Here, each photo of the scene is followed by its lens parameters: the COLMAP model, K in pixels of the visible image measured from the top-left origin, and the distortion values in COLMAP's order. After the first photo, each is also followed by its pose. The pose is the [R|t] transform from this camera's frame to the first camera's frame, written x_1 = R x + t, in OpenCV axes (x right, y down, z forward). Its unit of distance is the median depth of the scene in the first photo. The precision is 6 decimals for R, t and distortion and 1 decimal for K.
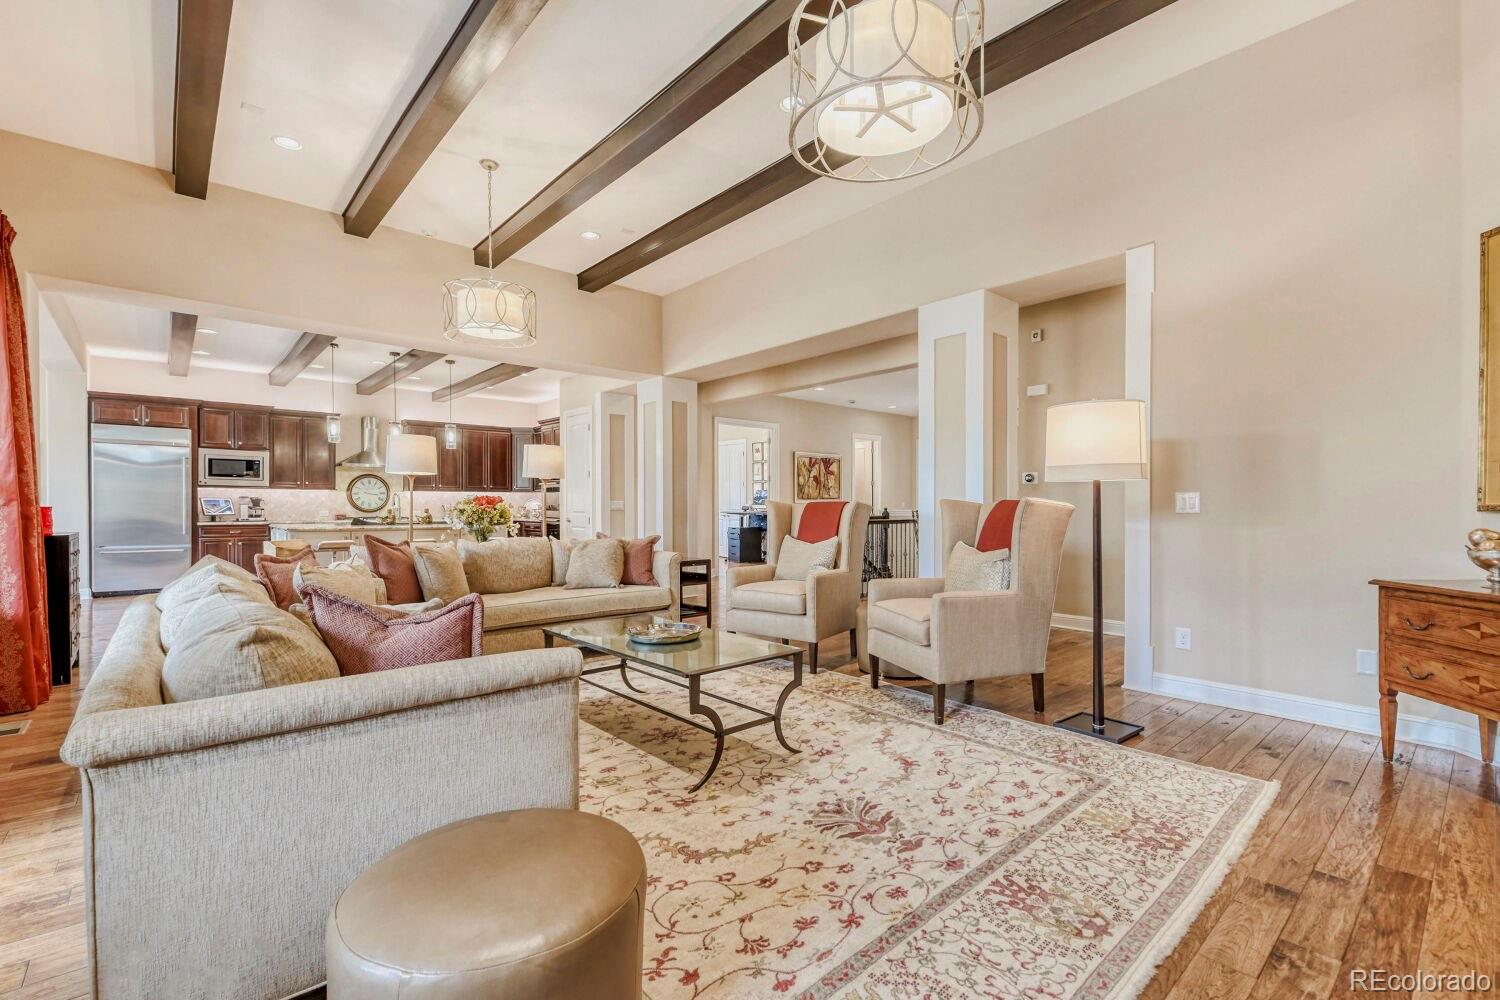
lens RADIAL K [[657.9, 0, 756.0], [0, 657.9, 504.5], [0, 0, 1]] dist [0.003800, -0.000425]
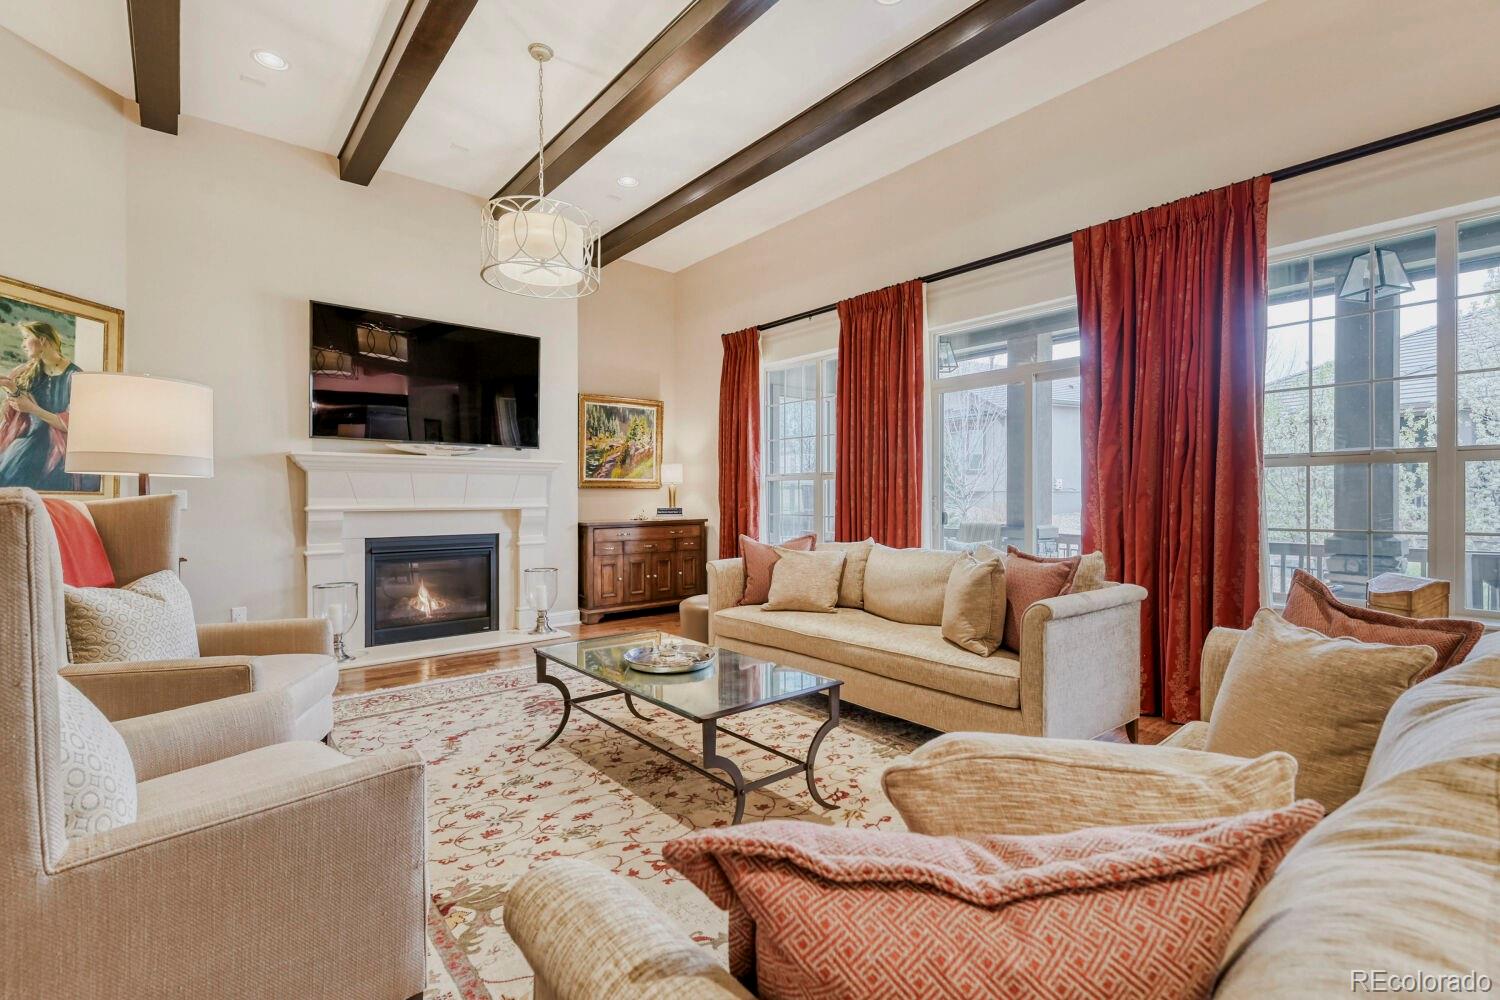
lens RADIAL K [[687.2, 0, 750.0], [0, 687.2, 500.0], [0, 0, 1]] dist [0.029151, -0.000464]
pose [[-0.999428, -0.002648, 0.033715, -0.308813], [-0.002632, 0.999996, 0.000522, -0.012437], [-0.033717, 0.000433, -0.999431, 2.147778]]
